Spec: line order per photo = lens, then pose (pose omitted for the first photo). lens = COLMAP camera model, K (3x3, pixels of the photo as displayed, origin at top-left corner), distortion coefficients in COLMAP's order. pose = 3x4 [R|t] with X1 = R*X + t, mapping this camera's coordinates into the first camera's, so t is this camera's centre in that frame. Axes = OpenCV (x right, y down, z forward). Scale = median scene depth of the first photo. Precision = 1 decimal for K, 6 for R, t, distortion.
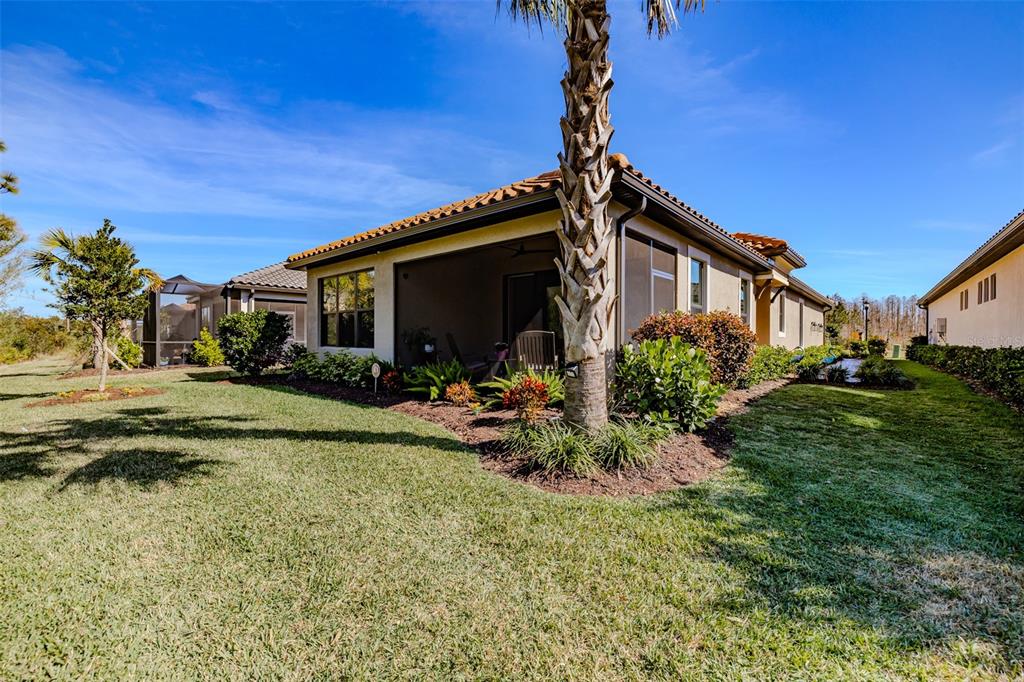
lens RADIAL K [[419.6, 0, 512.0], [0, 419.6, 341.0], [0, 0, 1]] dist [0.017838, -0.000245]
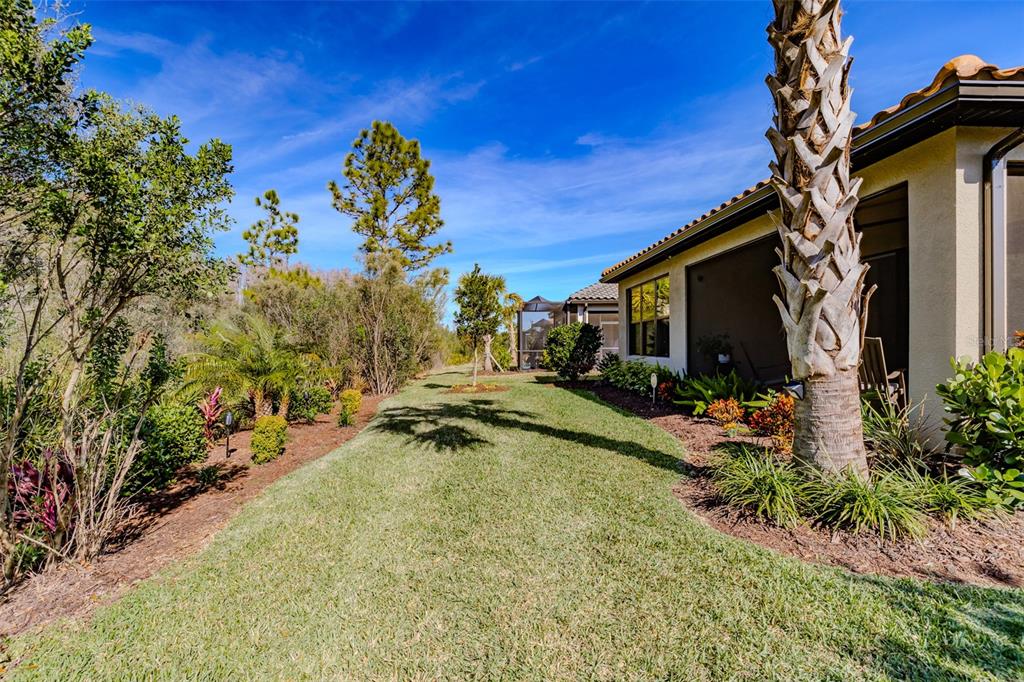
lens RADIAL K [[455.2, 0, 510.6], [0, 455.2, 350.4], [0, 0, 1]] dist [-0.077464, 0.062086]
pose [[0.699970, 0.001088, -0.714172, 0.220370], [0.000993, 0.999996, 0.002497, -0.003311], [0.714172, -0.002457, 0.699966, 0.032656]]
